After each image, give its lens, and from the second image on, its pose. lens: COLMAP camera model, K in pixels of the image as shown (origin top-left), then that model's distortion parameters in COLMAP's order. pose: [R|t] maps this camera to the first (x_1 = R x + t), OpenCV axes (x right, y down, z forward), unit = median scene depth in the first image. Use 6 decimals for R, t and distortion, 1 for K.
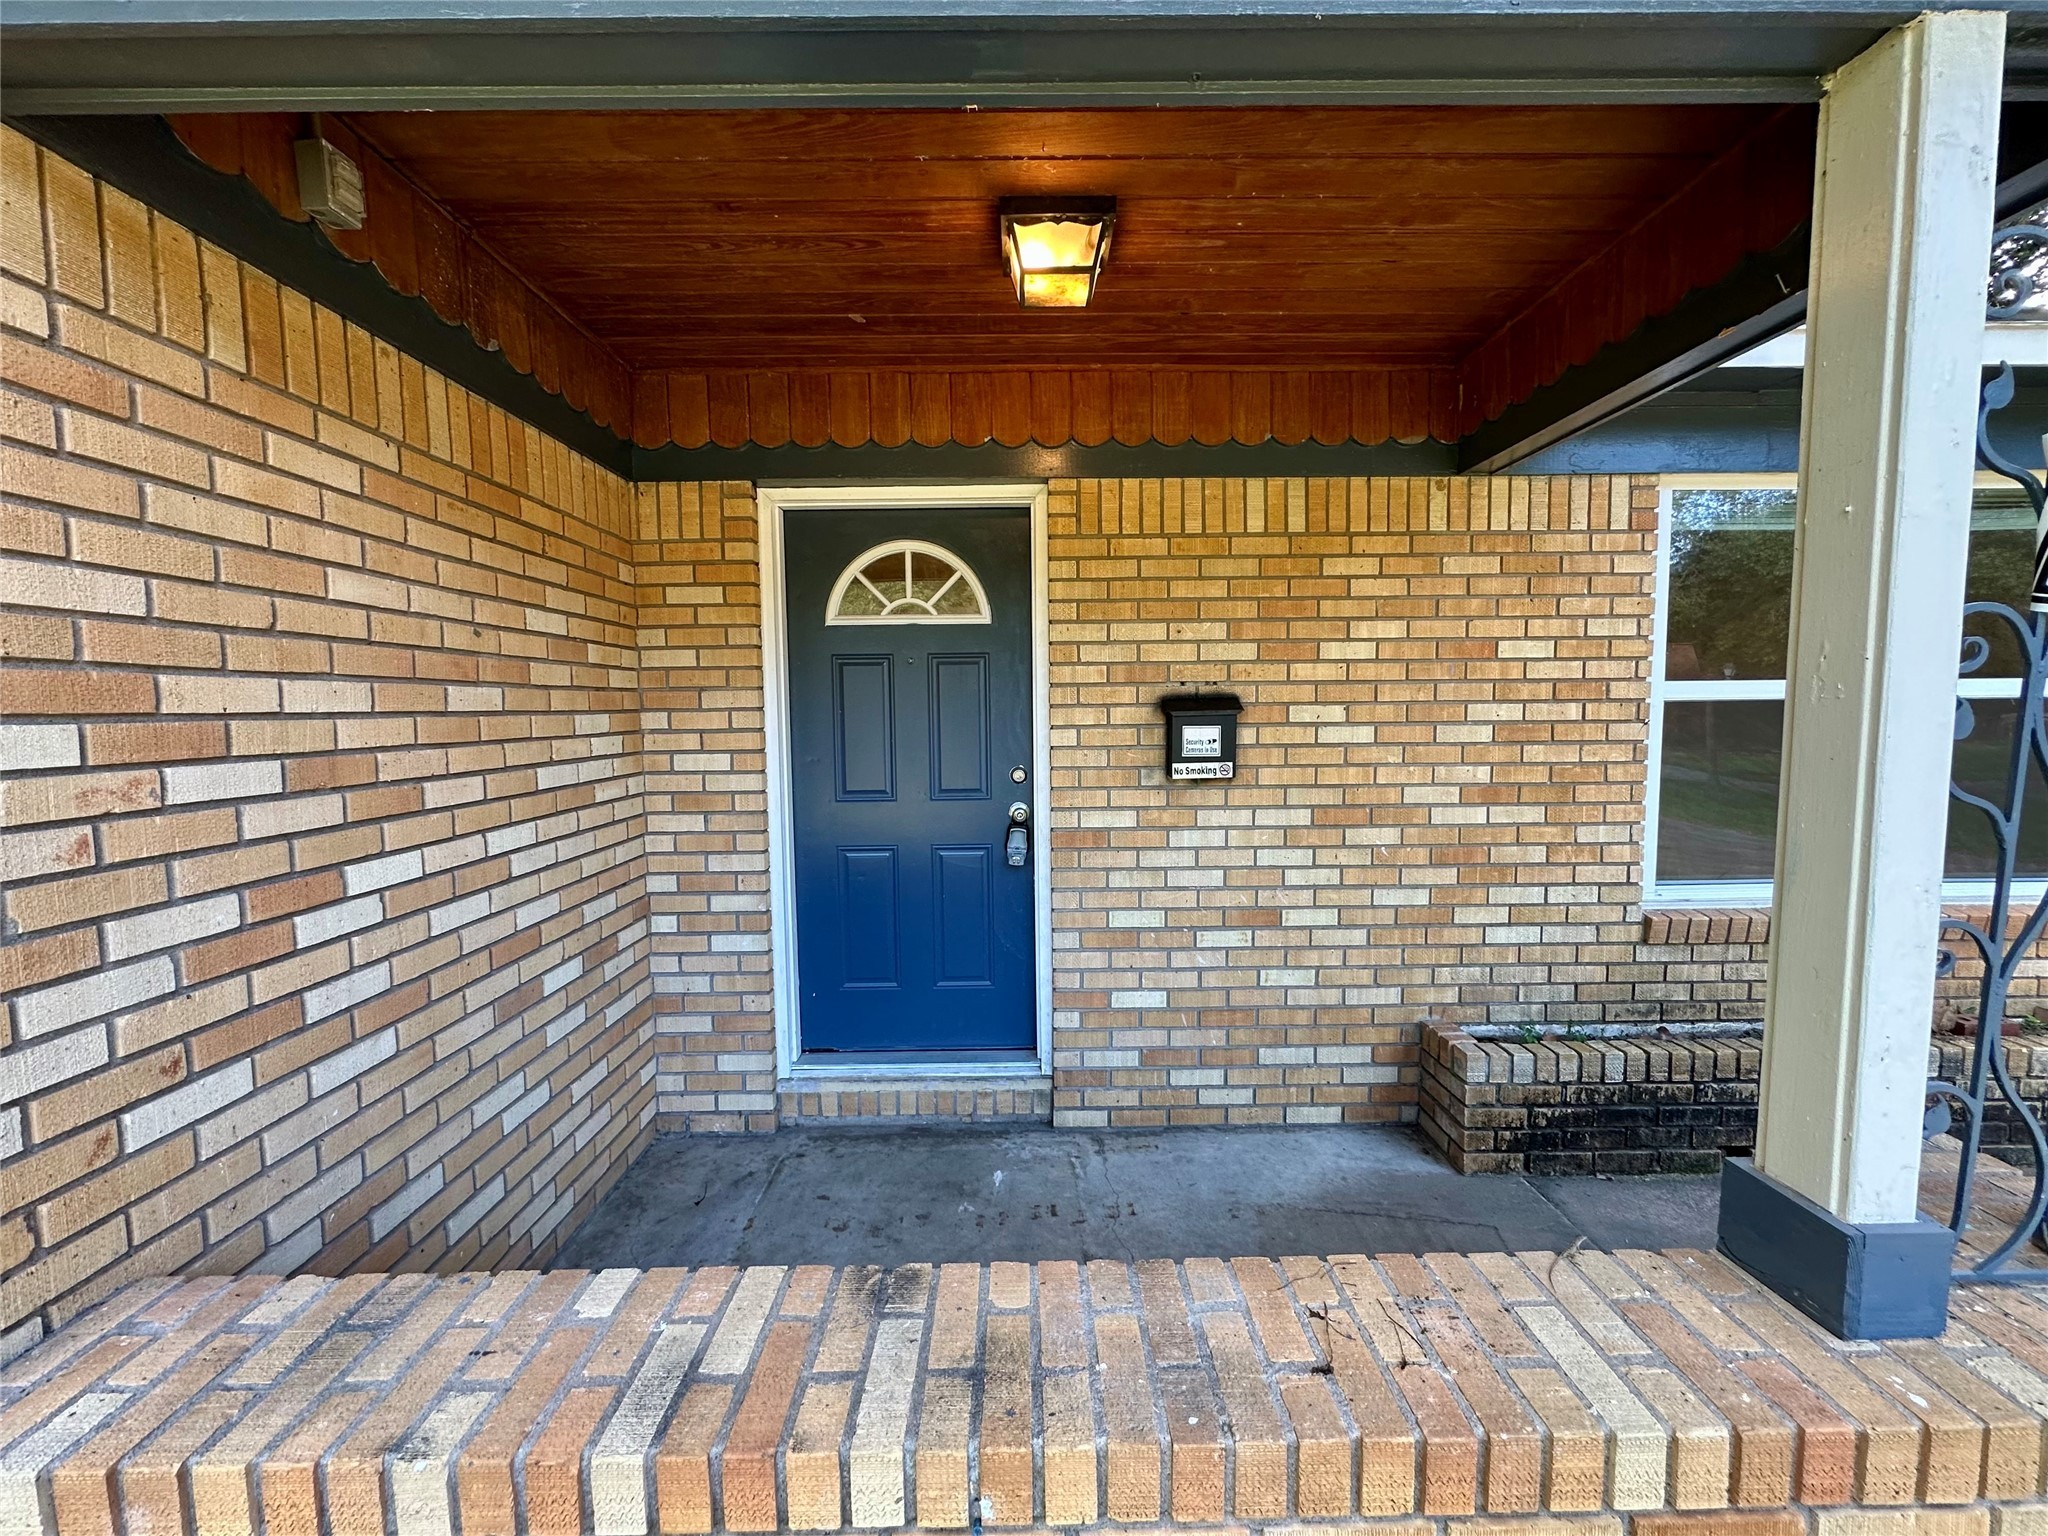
lens RADIAL K [[817.4, 0, 1022.0], [0, 817.4, 774.7], [0, 0, 1]] dist [-0.009533, 0.000592]
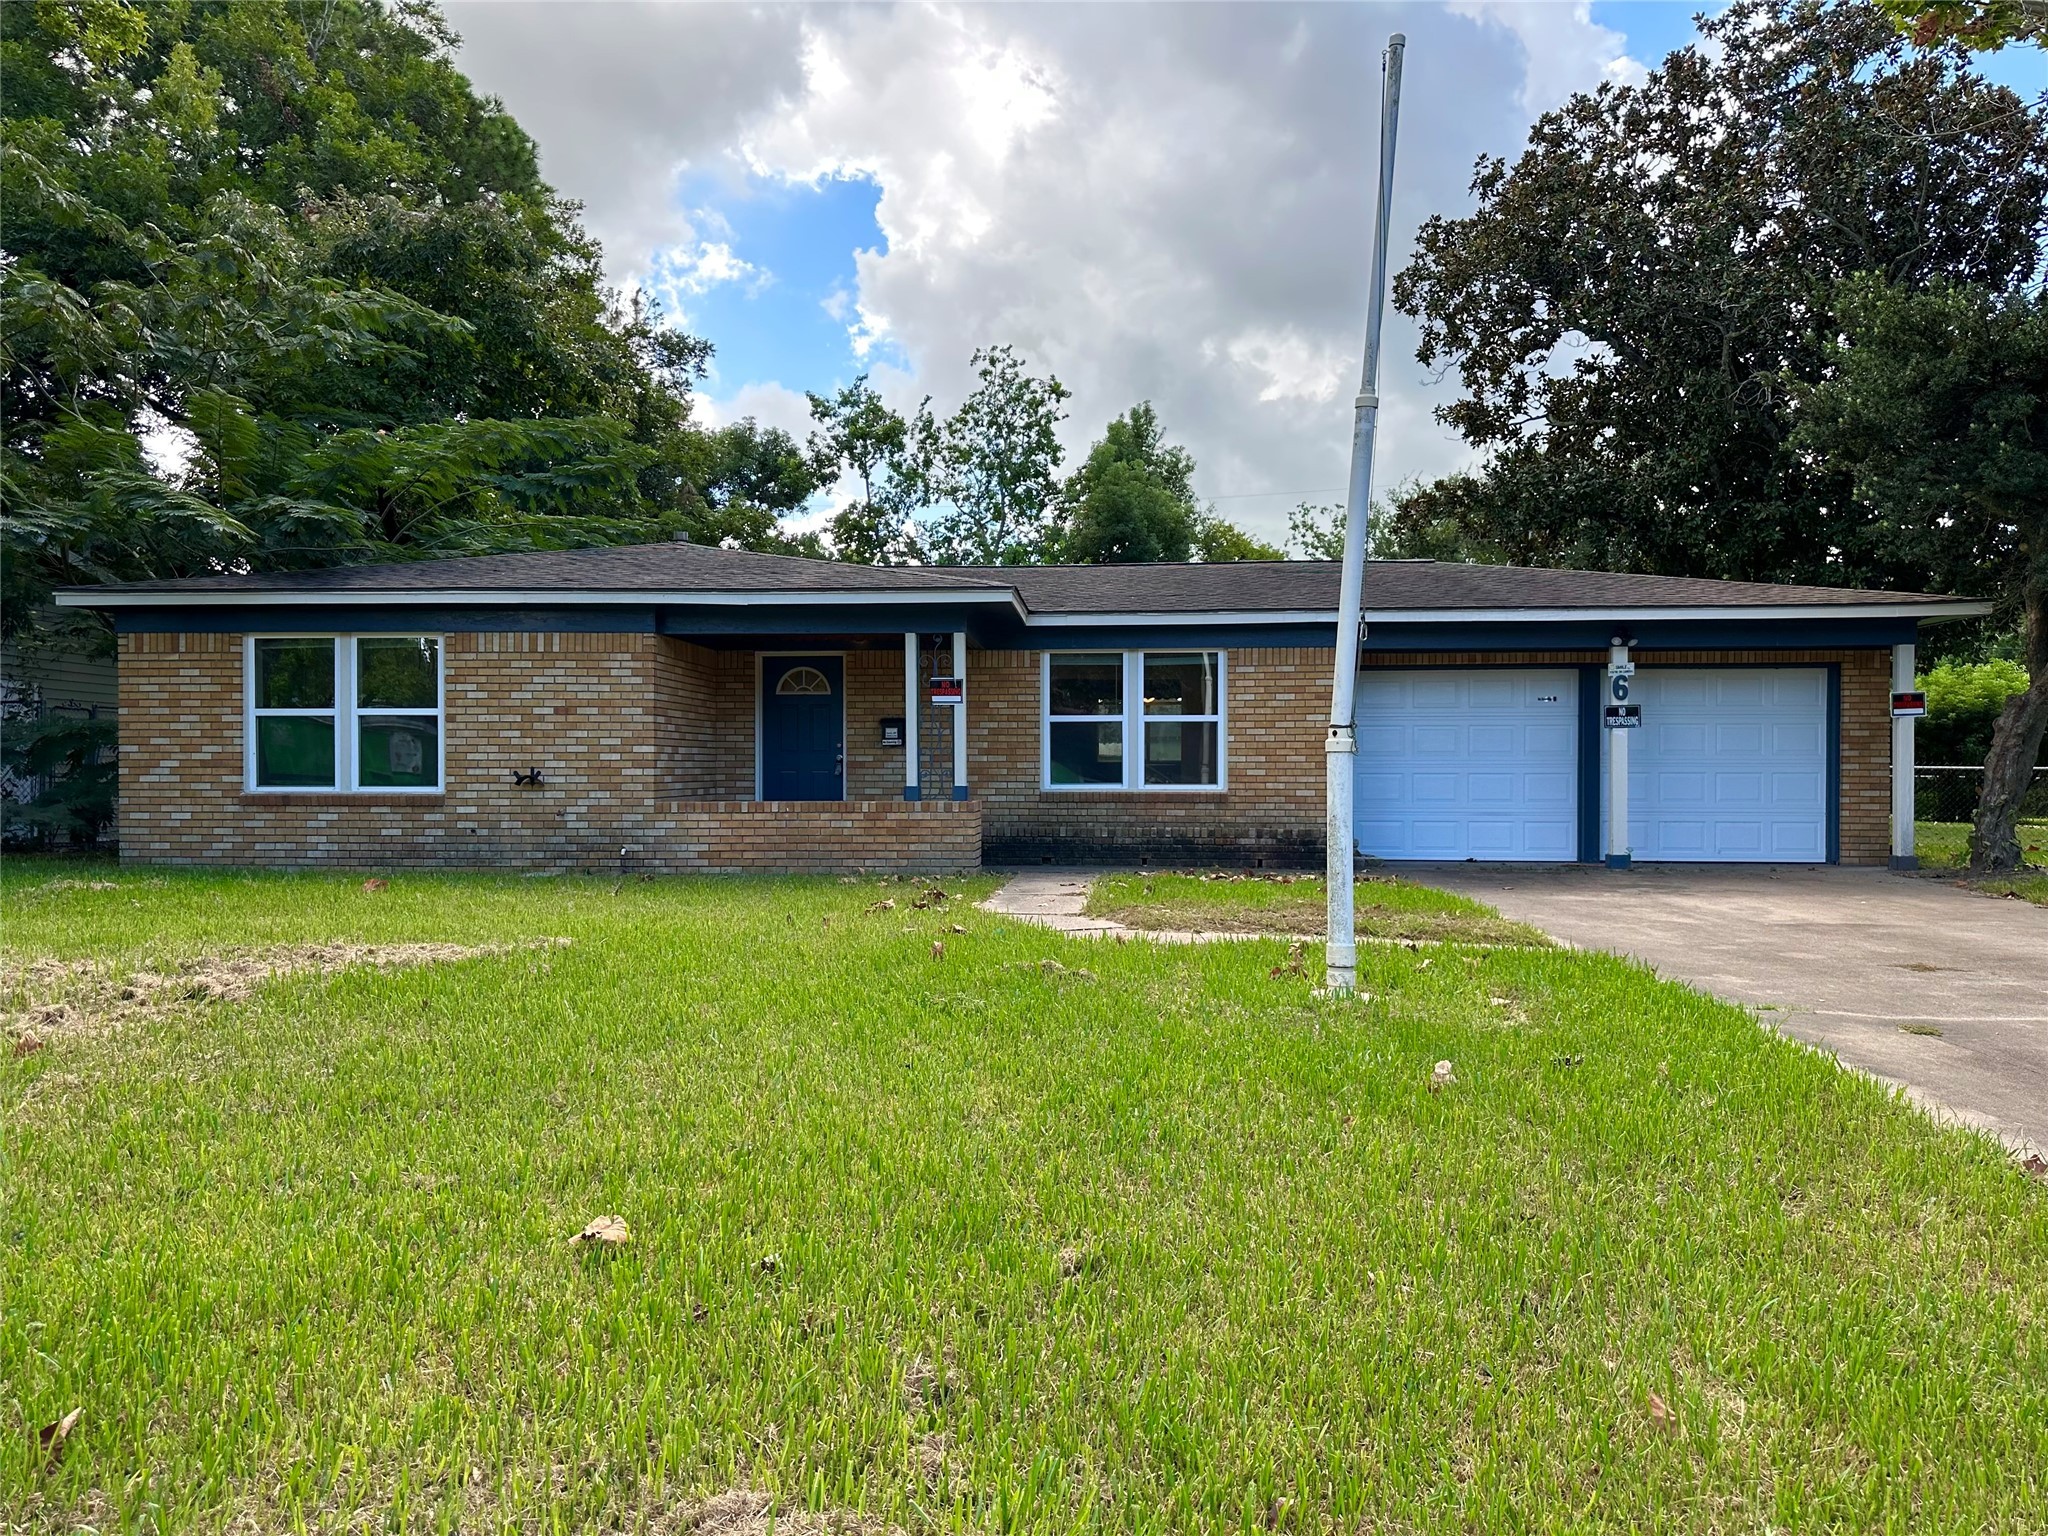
lens RADIAL K [[1432.8, 0, 1020.2], [0, 1432.8, 782.0], [0, 0, 1]] dist [0.077640, -0.108225]
pose [[0.997244, 0.011932, -0.073229, 1.089790], [-0.017706, 0.996740, -0.078713, 0.559270], [0.072051, 0.079793, 0.994204, -4.331664]]
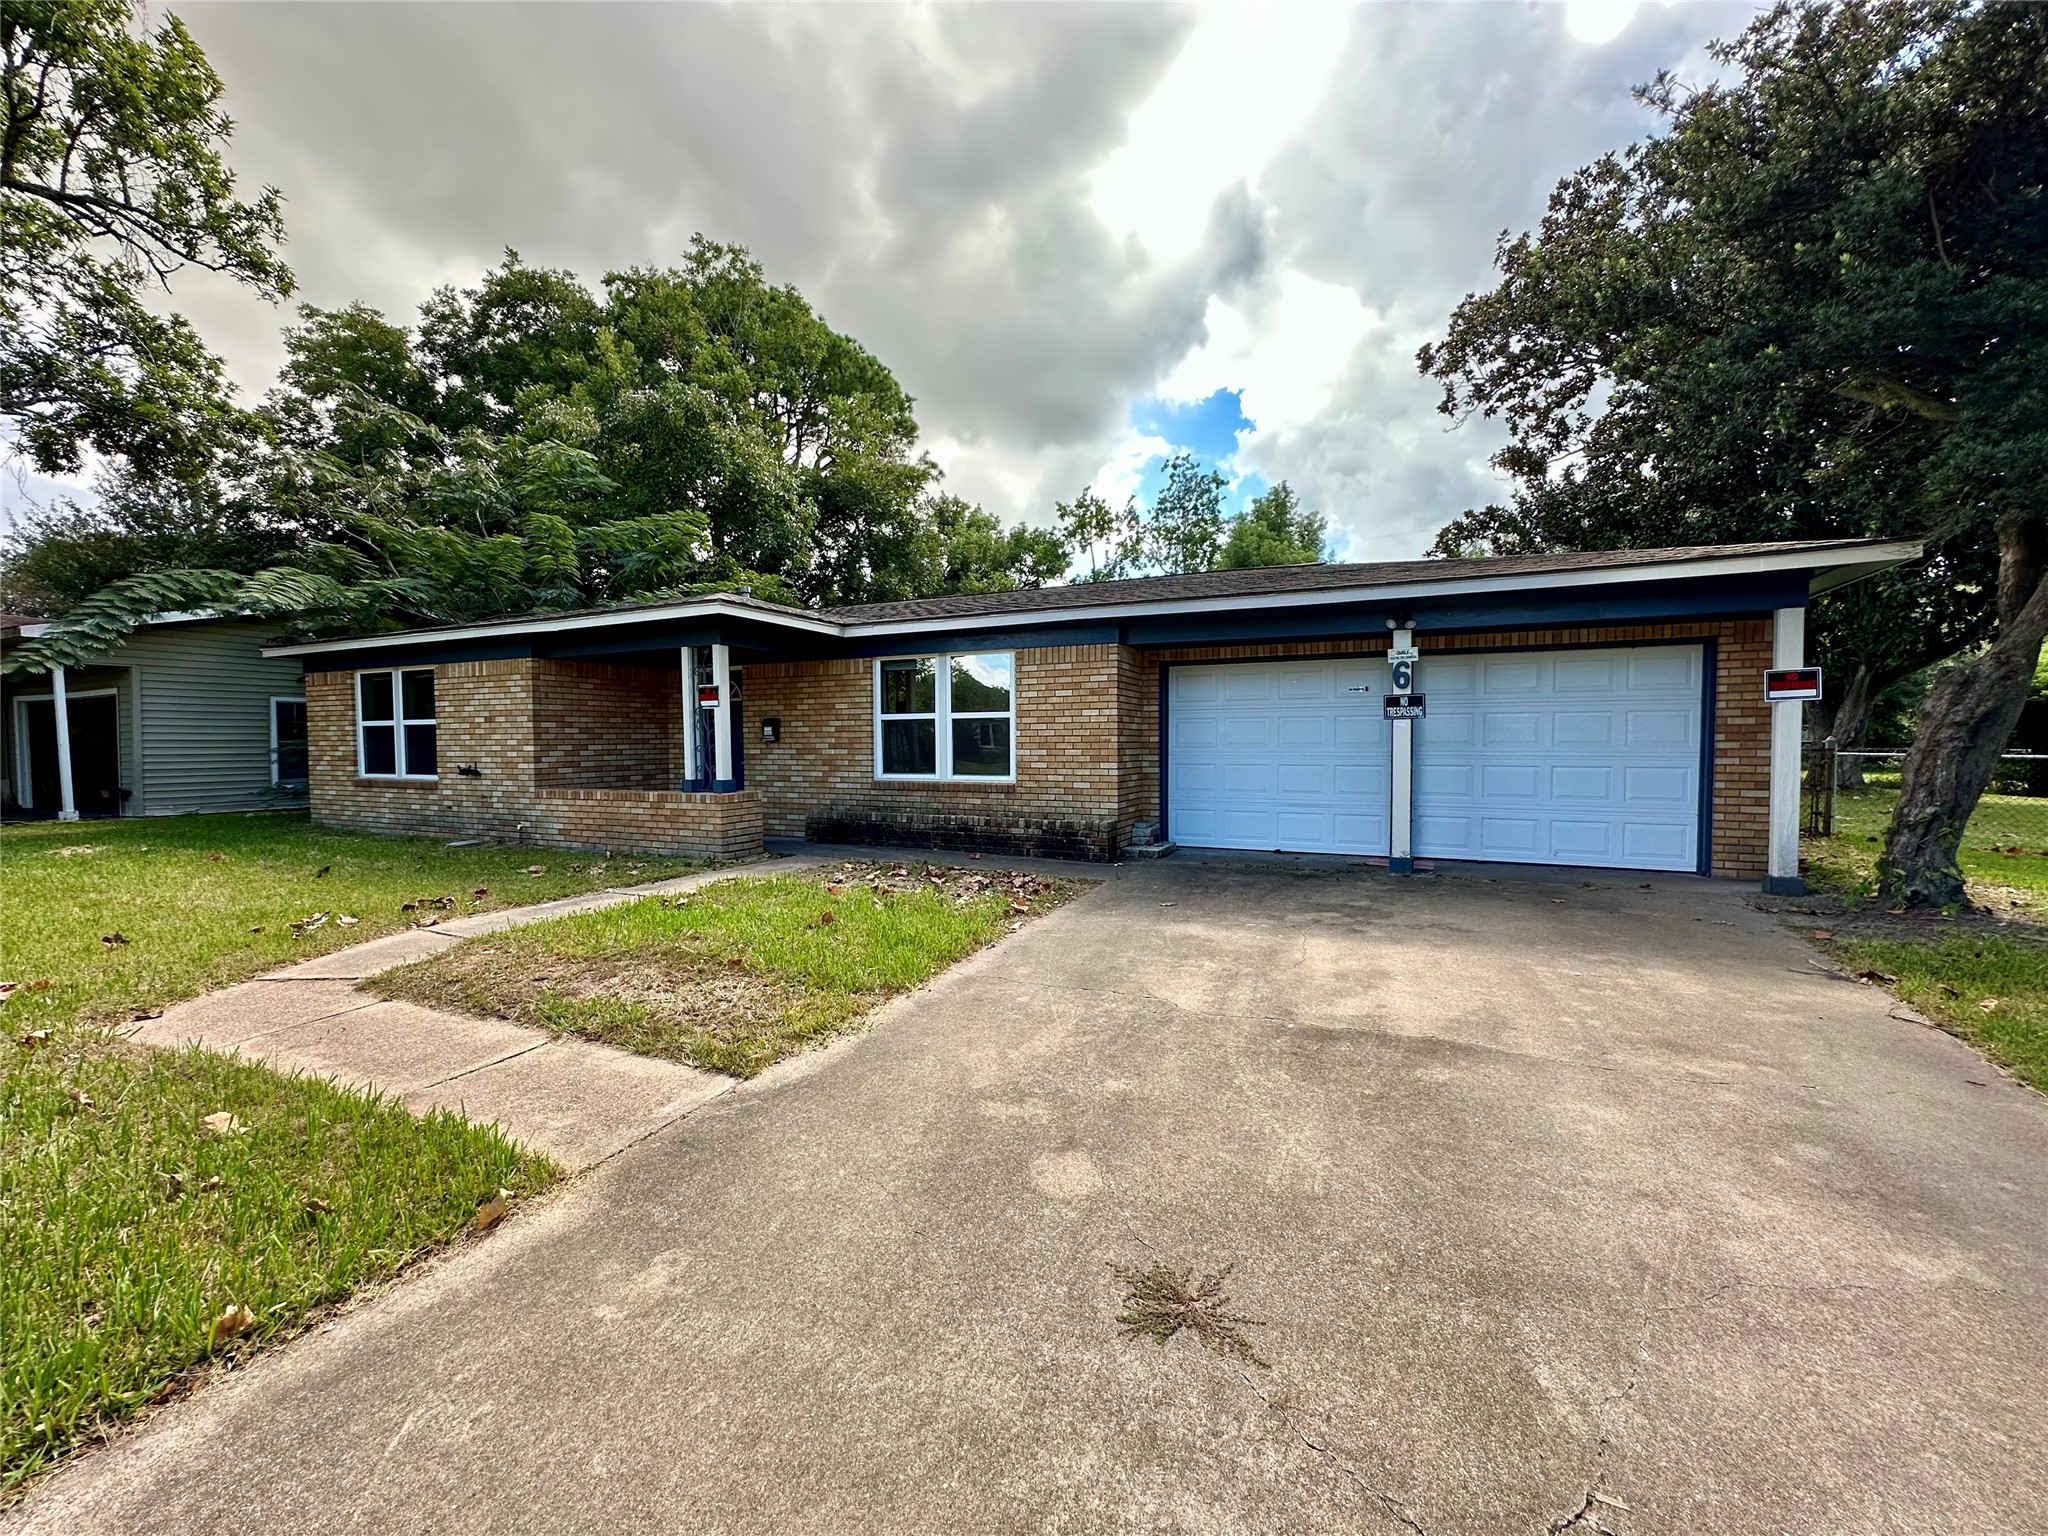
lens RADIAL K [[817.4, 0, 1022.0], [0, 817.4, 774.7], [0, 0, 1]] dist [-0.009533, 0.000592]
pose [[0.904725, 0.023898, -0.425325, 2.876224], [-0.041866, 0.998580, -0.032947, 0.237076], [0.423933, 0.047614, 0.904441, -1.935215]]
